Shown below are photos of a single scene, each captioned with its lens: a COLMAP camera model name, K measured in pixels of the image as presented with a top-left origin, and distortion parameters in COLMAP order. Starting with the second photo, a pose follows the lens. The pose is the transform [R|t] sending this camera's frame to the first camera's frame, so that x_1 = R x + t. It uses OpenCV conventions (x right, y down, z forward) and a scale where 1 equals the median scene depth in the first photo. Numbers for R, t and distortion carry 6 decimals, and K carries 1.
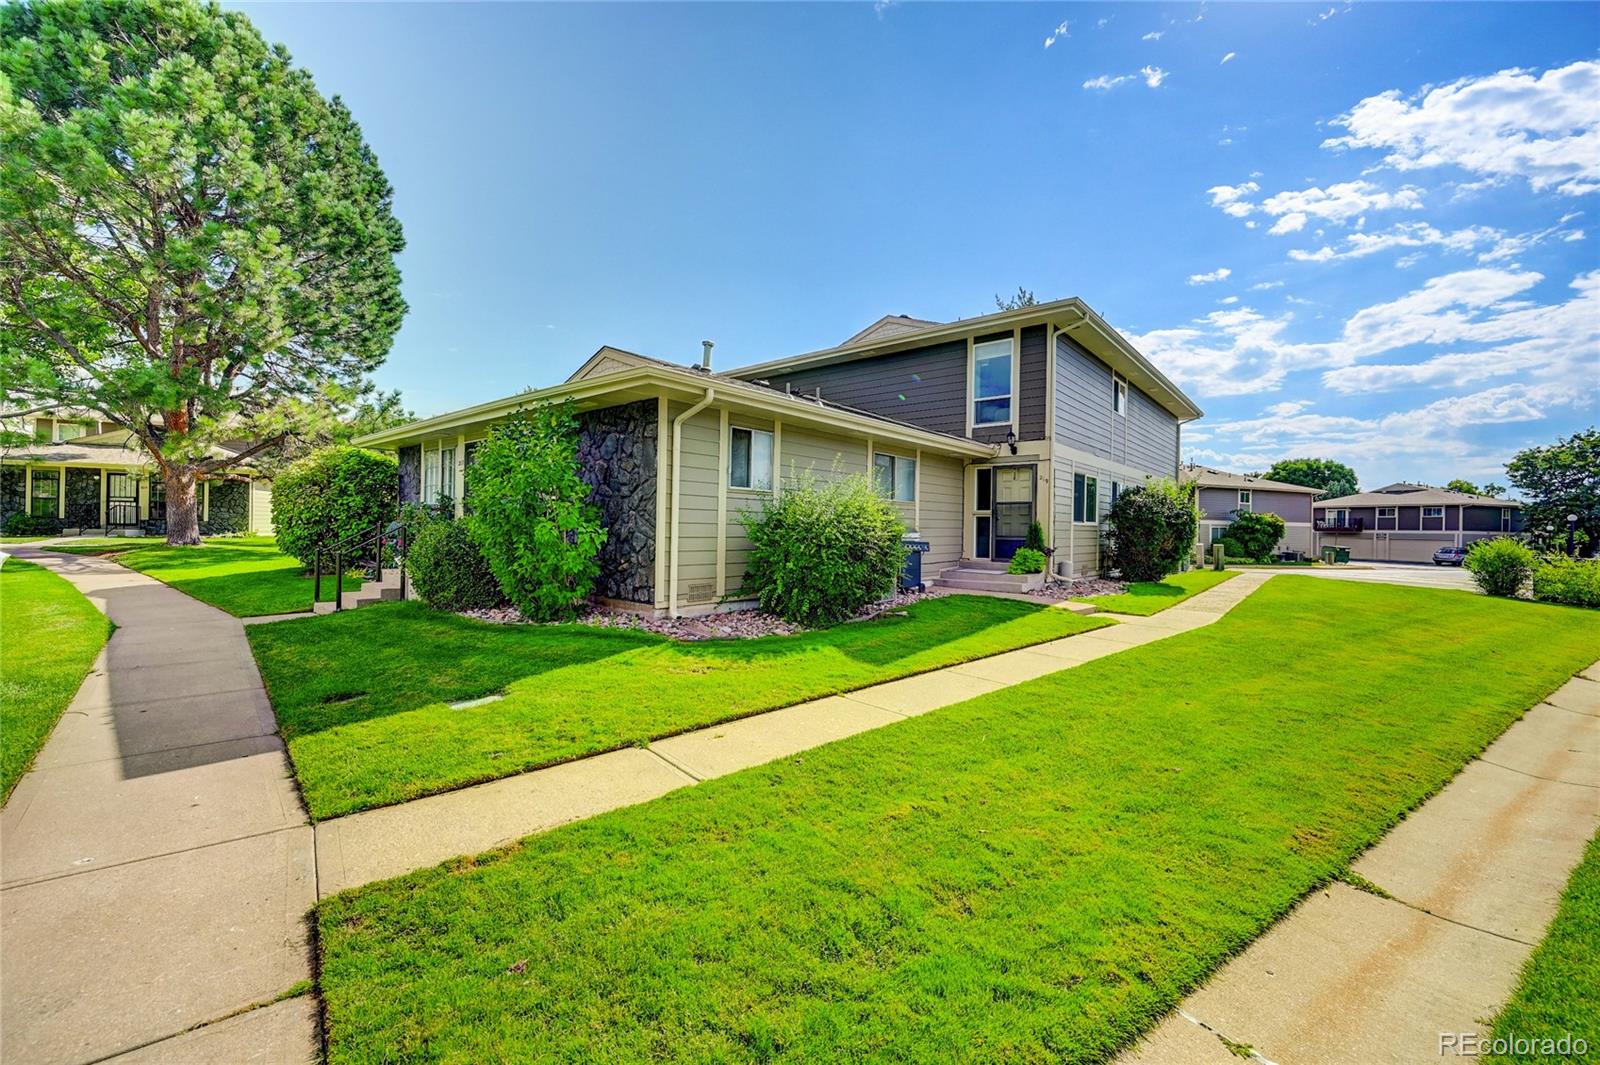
lens RADIAL K [[637.2, 0, 801.9], [0, 637.2, 510.9], [0, 0, 1]] dist [-0.002264, -0.000265]
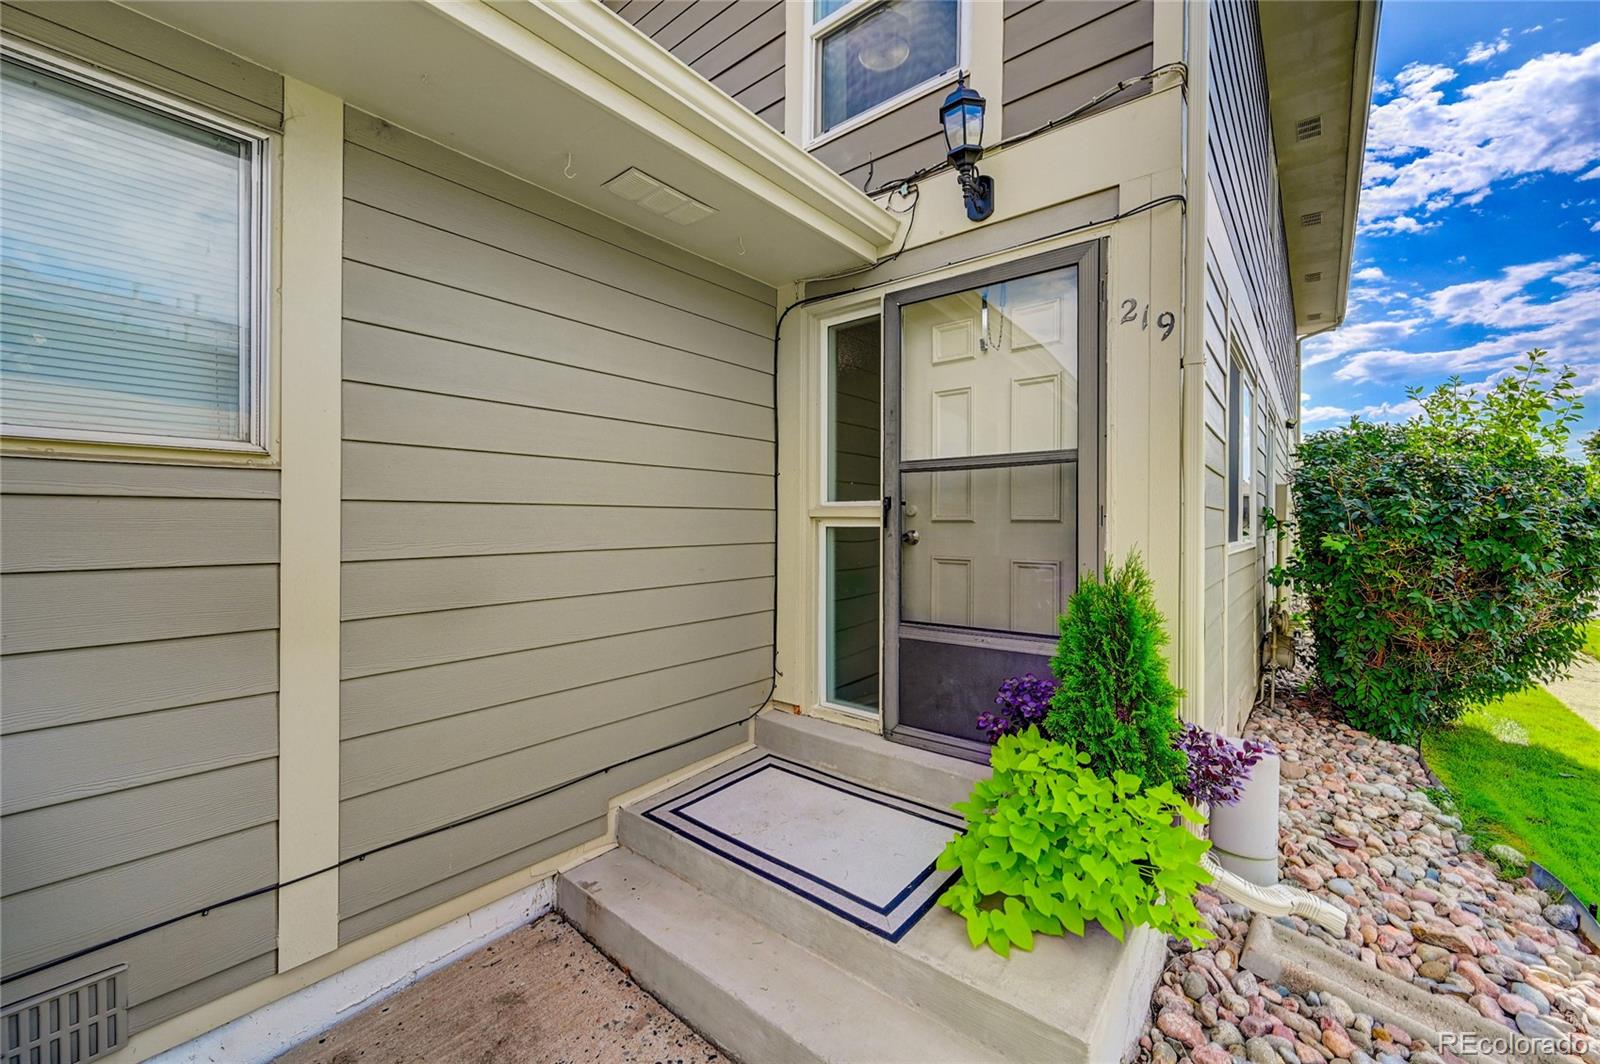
lens RADIAL K [[637.2, 0, 801.9], [0, 637.2, 510.4], [0, 0, 1]] dist [-0.002264, -0.000265]
pose [[0.999589, -0.013176, 0.025468, 0.265442], [0.013095, 0.999909, 0.003335, 0.001642], [-0.025509, -0.003000, 0.999670, 0.786496]]
